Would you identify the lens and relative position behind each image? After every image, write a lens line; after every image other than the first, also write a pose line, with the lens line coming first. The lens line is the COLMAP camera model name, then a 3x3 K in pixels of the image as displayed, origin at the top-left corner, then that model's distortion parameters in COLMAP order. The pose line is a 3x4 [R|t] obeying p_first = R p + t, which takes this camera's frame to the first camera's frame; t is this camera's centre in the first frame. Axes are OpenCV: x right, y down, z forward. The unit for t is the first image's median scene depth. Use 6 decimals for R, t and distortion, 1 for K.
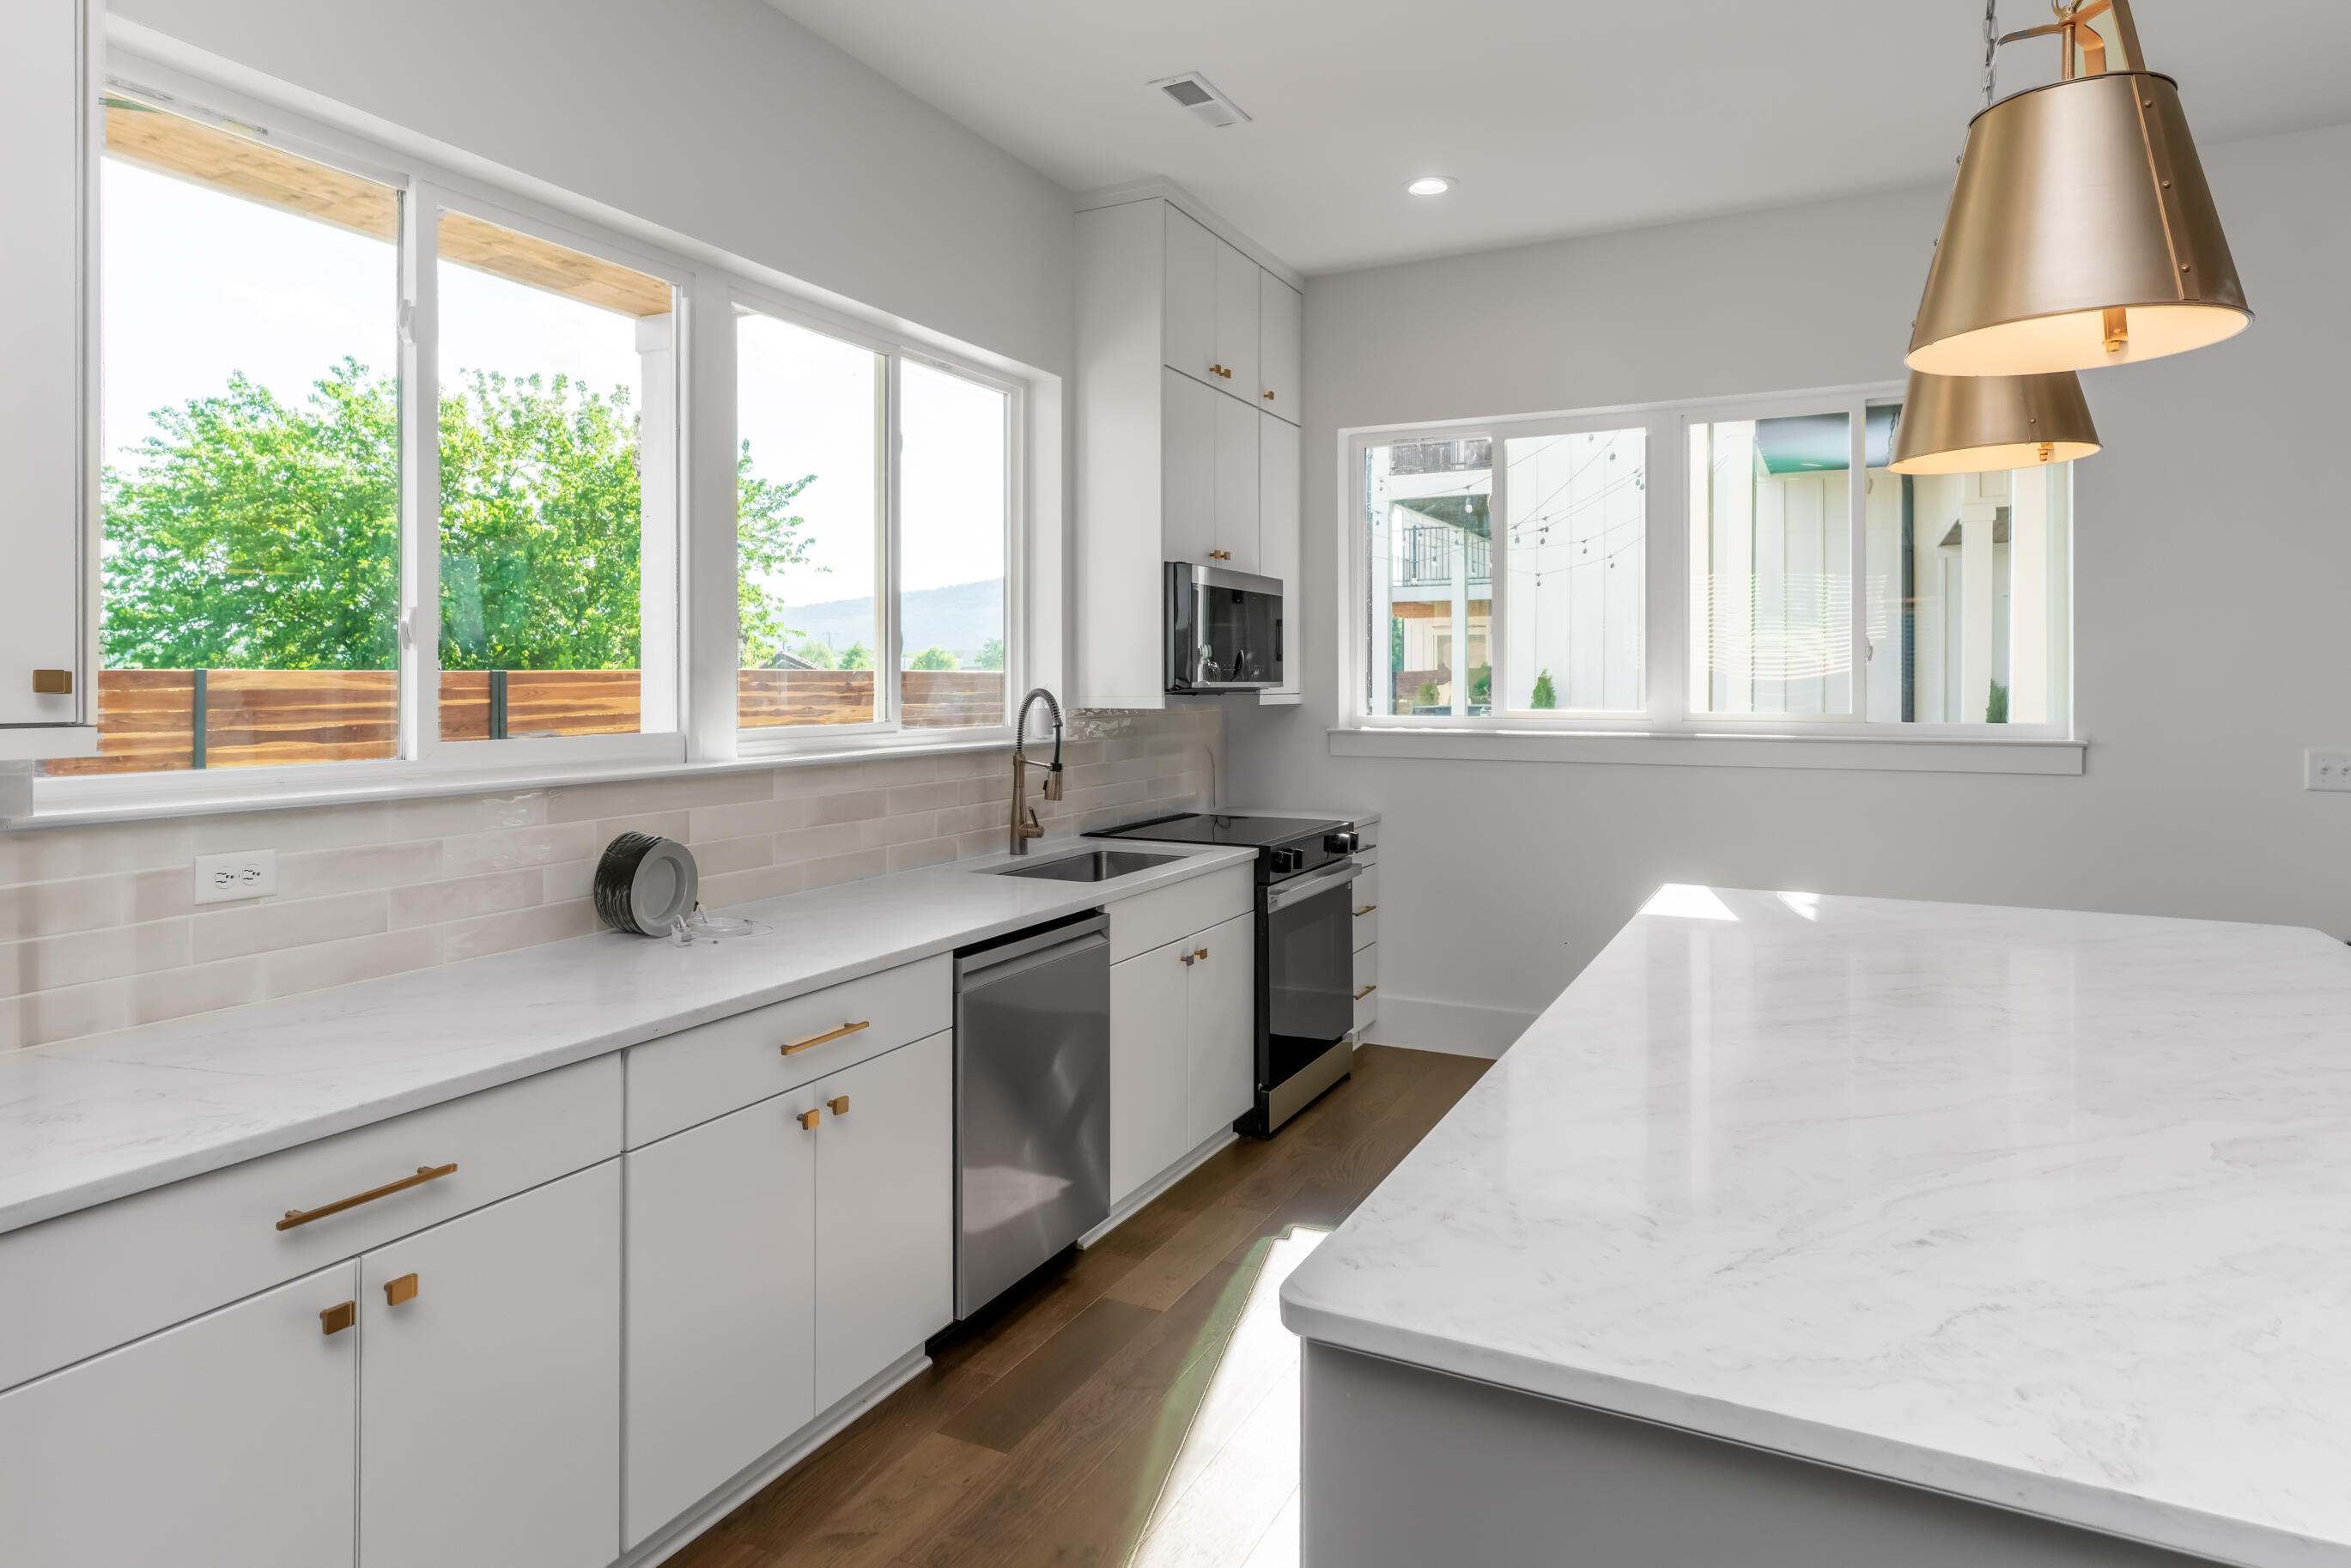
lens RADIAL K [[1302.6, 0, 1176.7], [0, 1302.6, 679.9], [0, 0, 1]] dist [-0.000349, 0.000514]
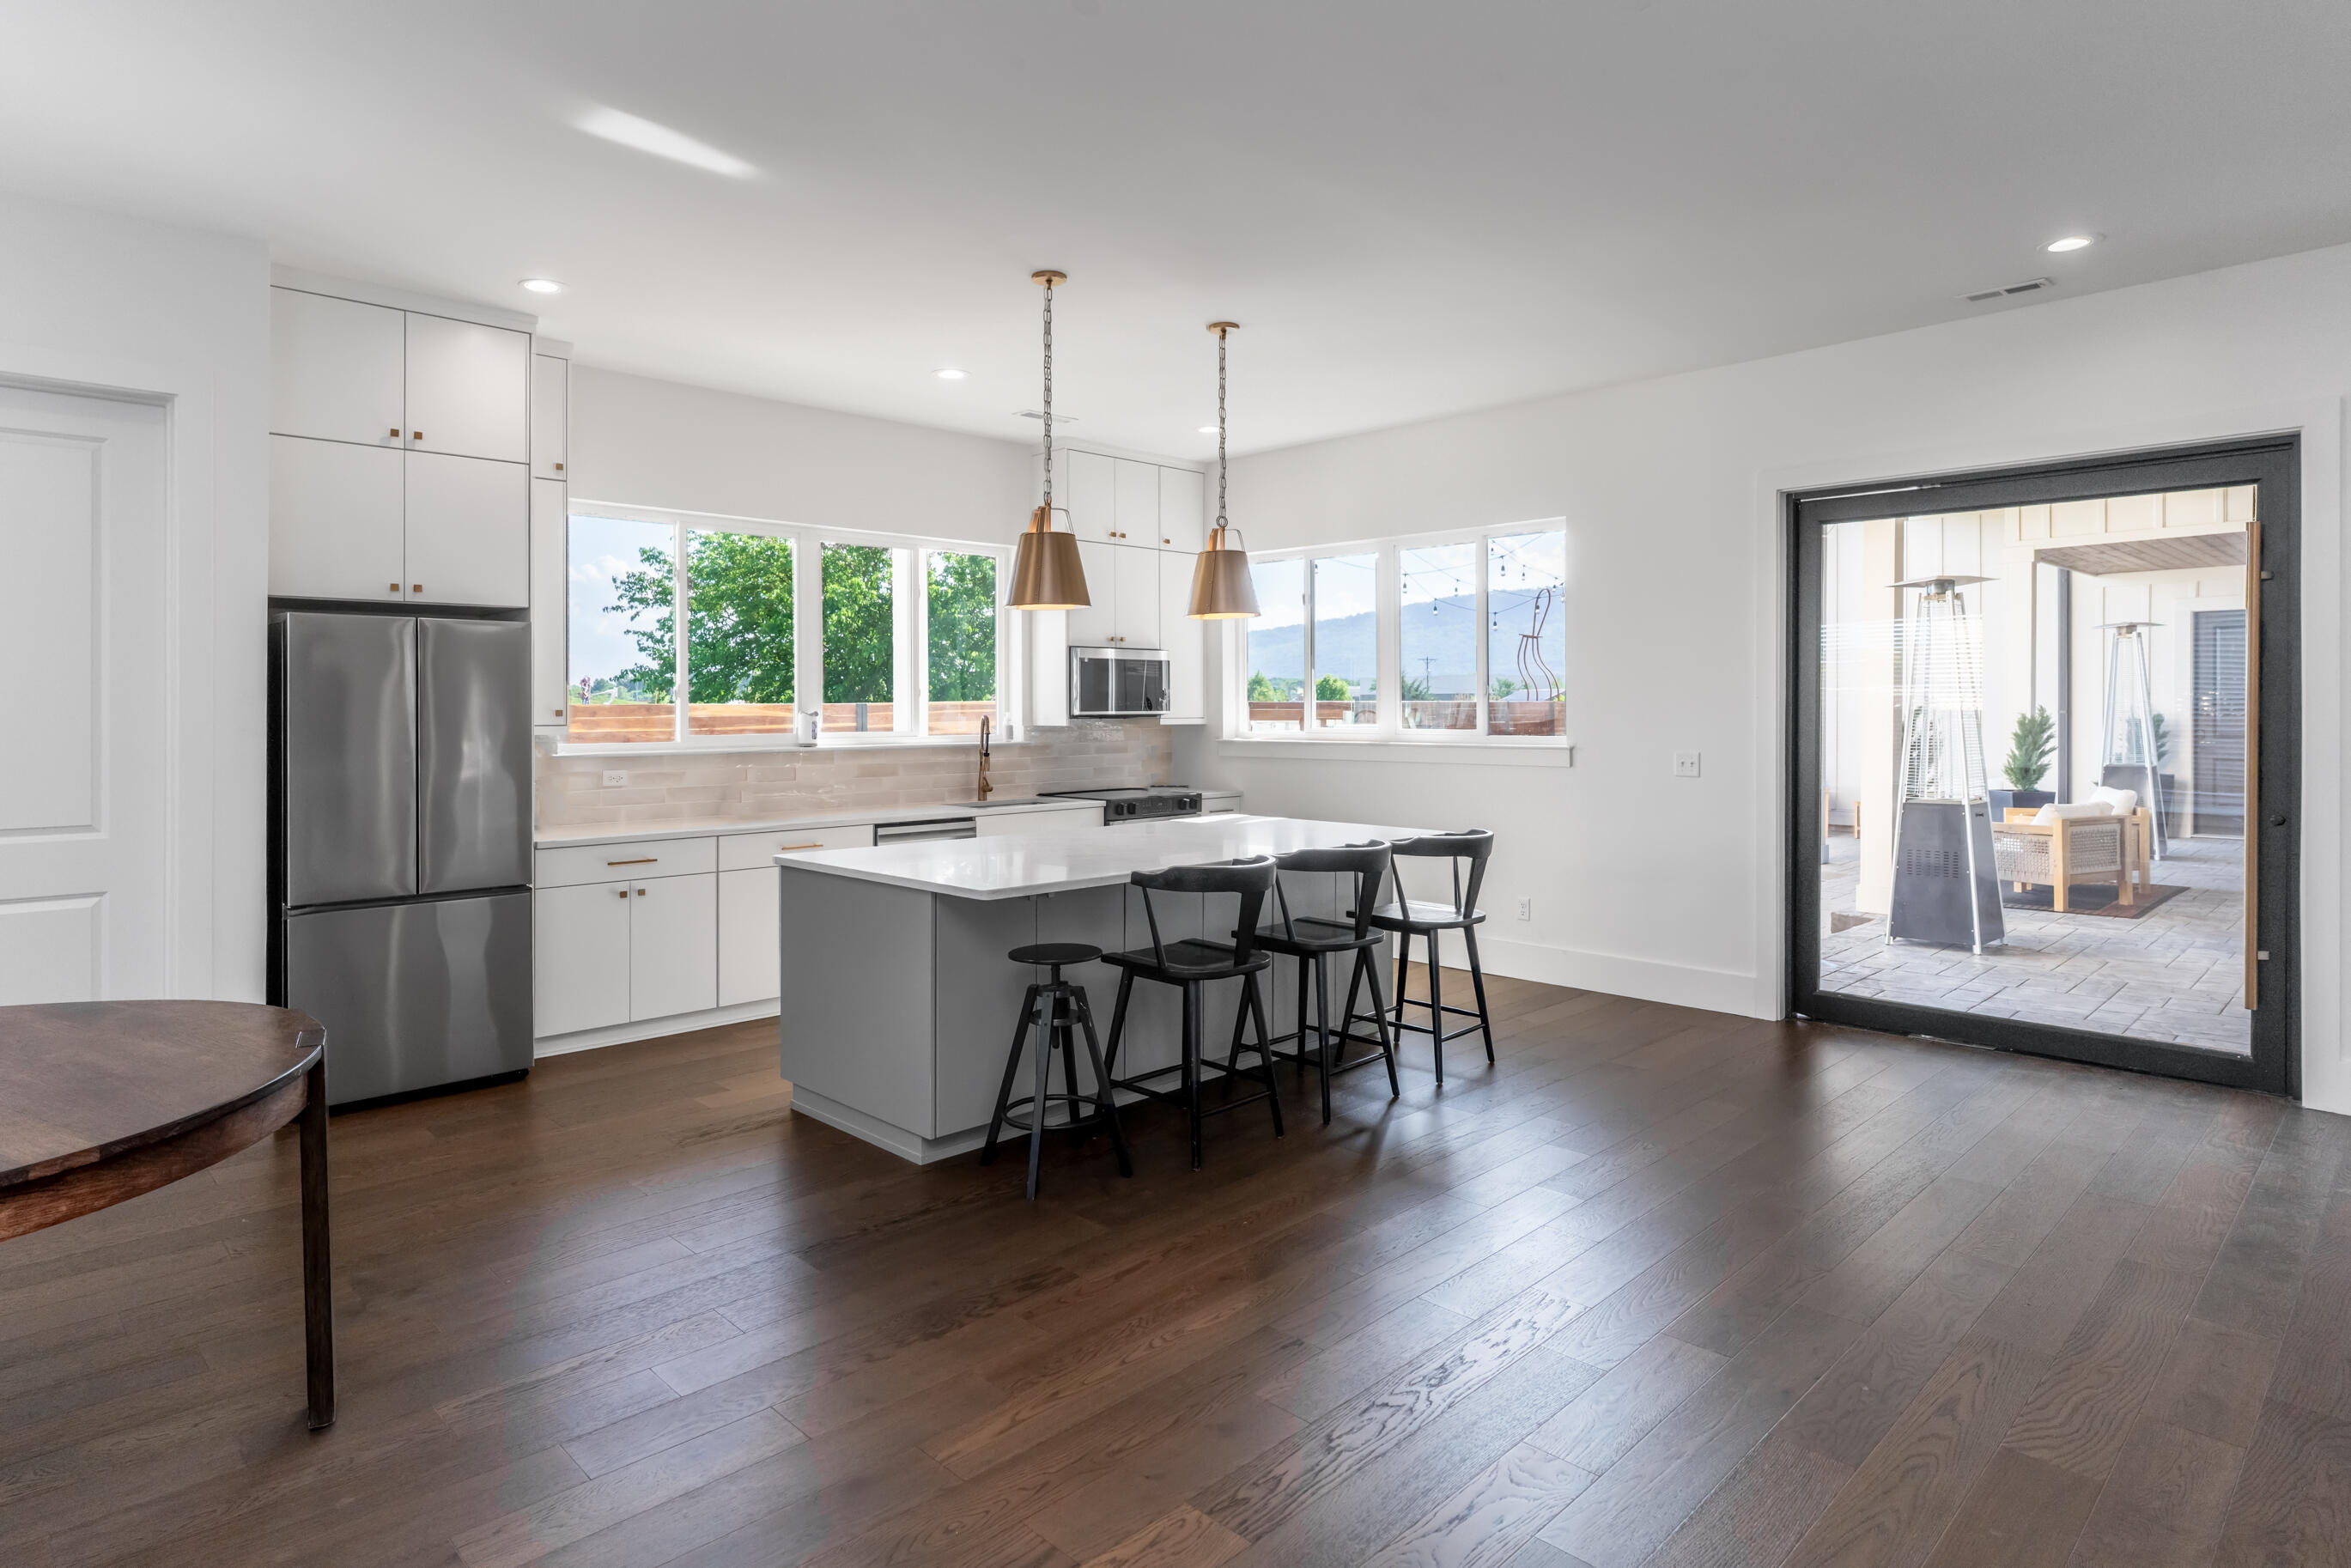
lens RADIAL K [[1292.4, 0, 1171.3], [0, 1292.4, 718.1], [0, 0, 1]] dist [-0.000652, 0.001865]
pose [[0.948965, -0.001380, -0.315378, 0.616488], [0.004189, 0.999957, 0.008231, -0.003283], [0.315353, -0.009132, 0.948930, -0.609960]]
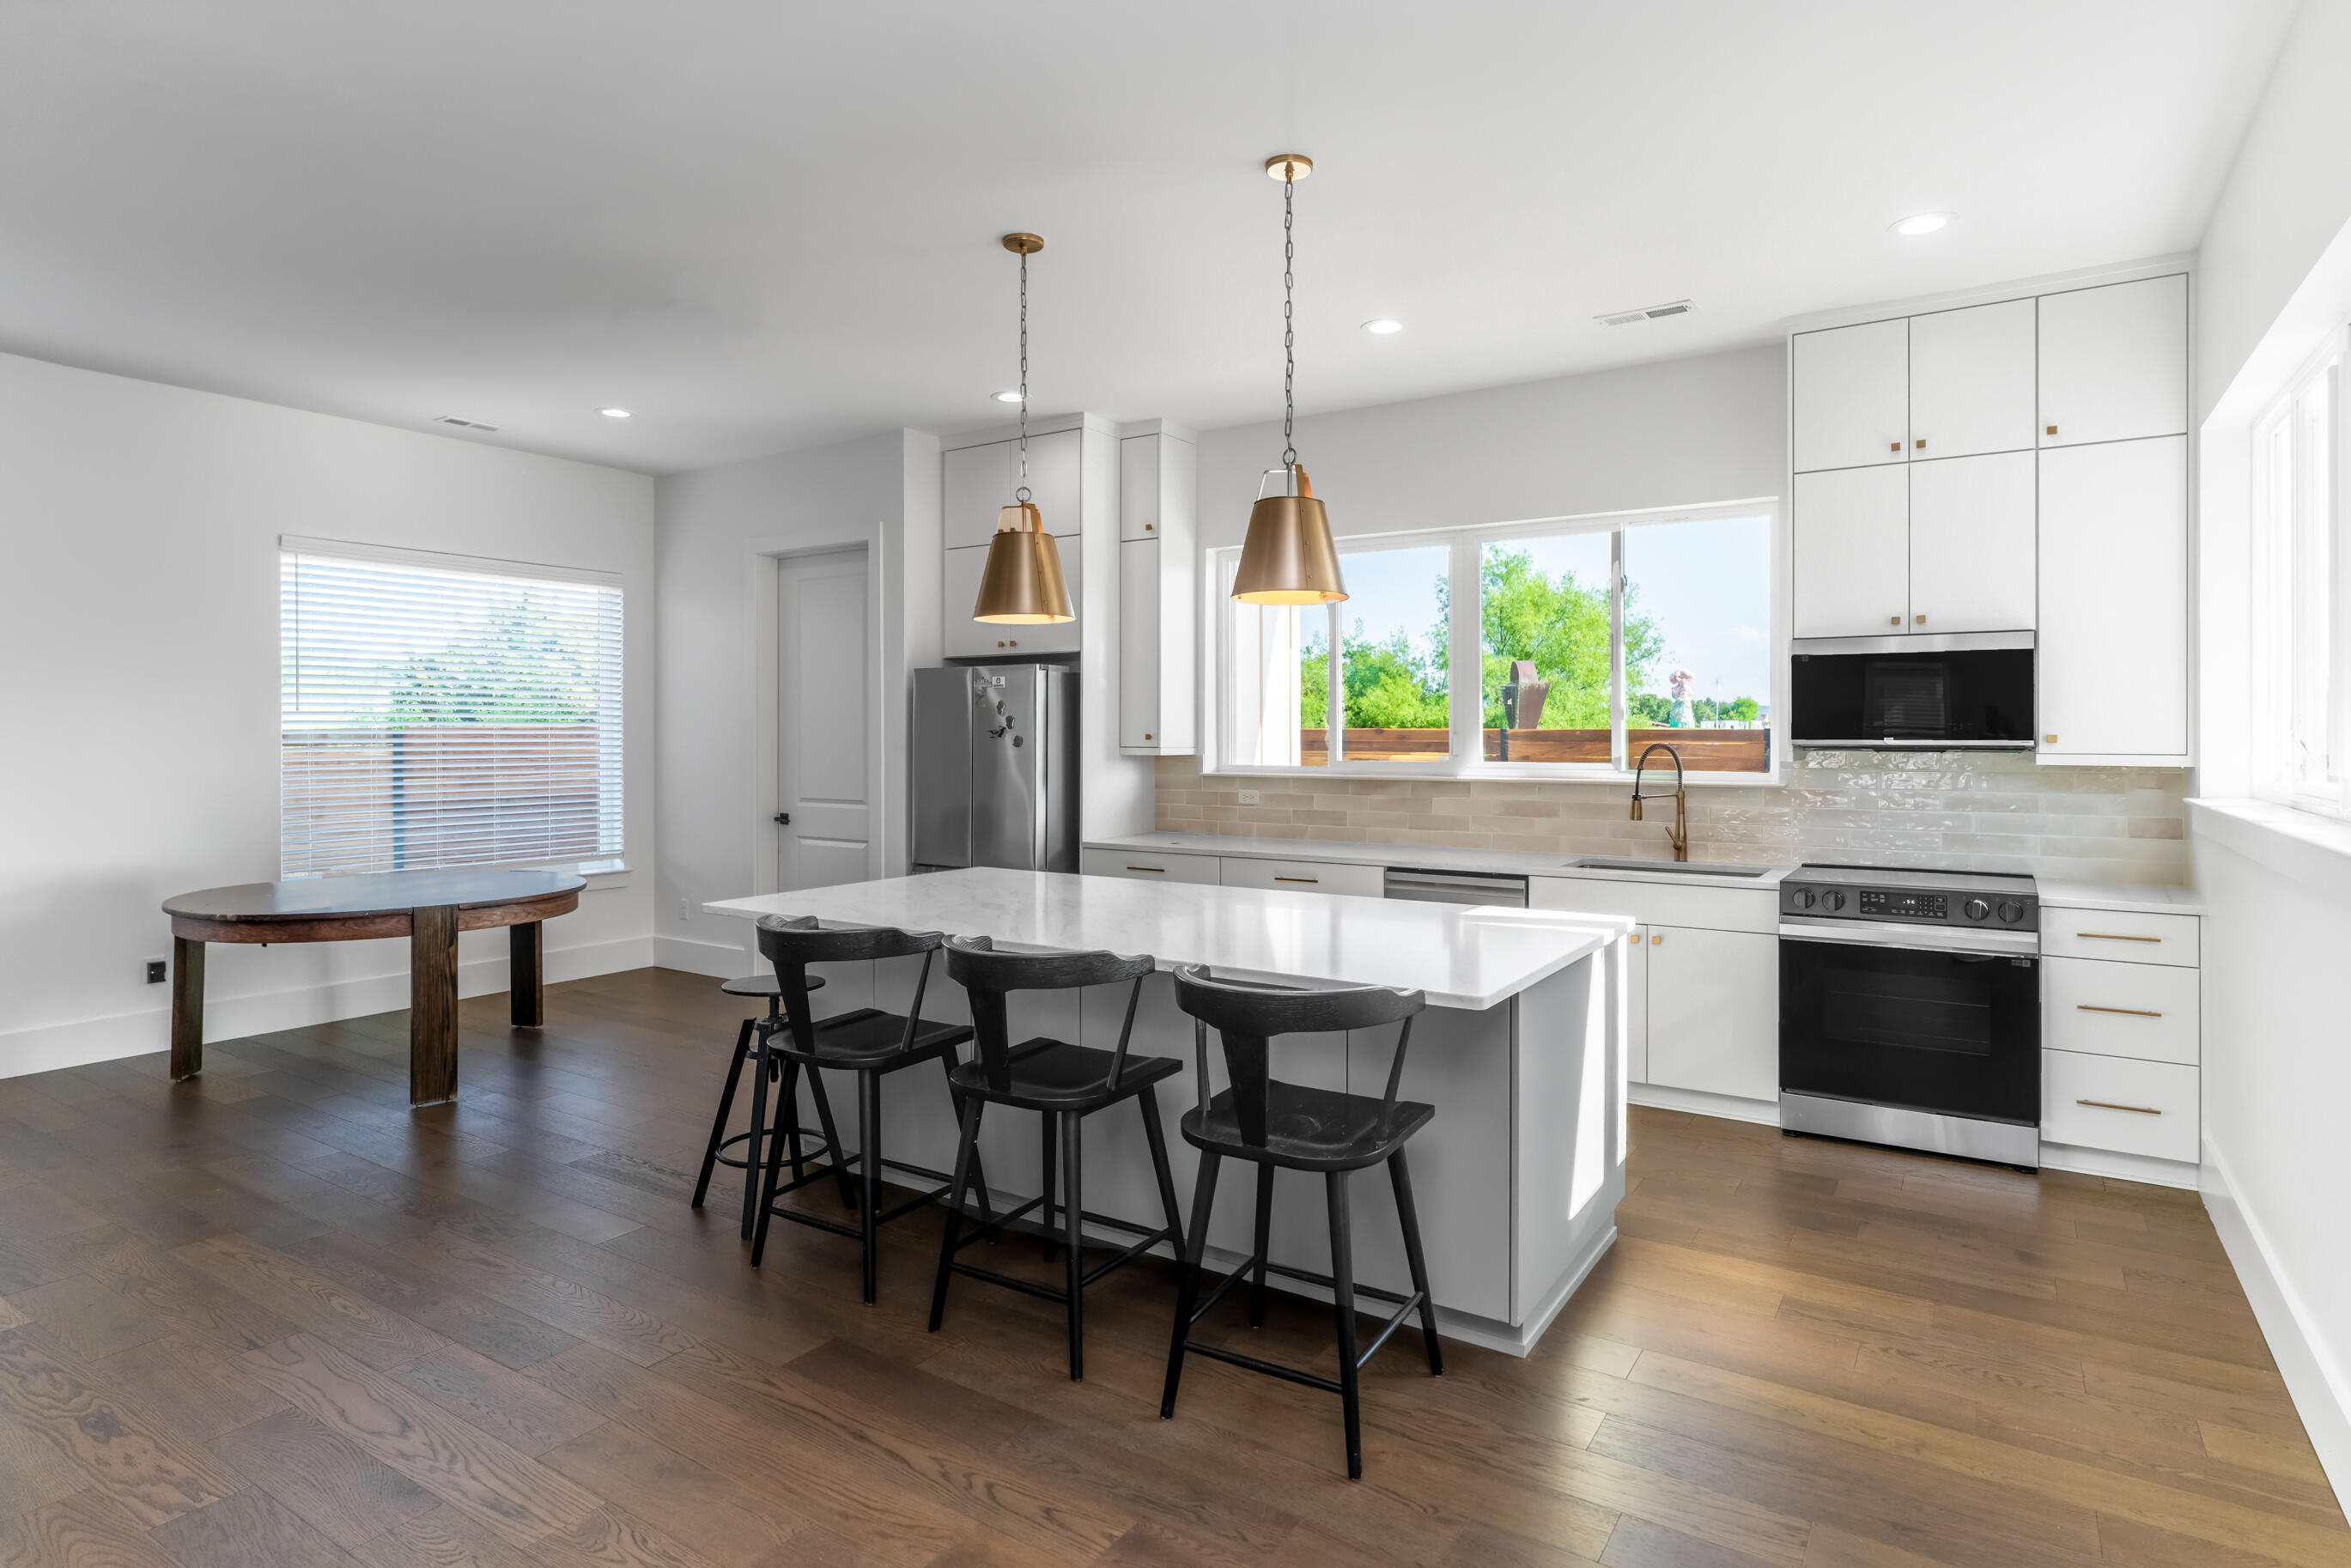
lens RADIAL K [[1292.4, 0, 1171.3], [0, 1292.4, 718.1], [0, 0, 1]] dist [-0.000652, 0.001865]
pose [[-0.094589, -0.012049, -0.995444, 1.067068], [-0.000082, 0.999927, -0.012096, -0.002769], [0.995516, -0.001062, -0.094583, 0.475366]]
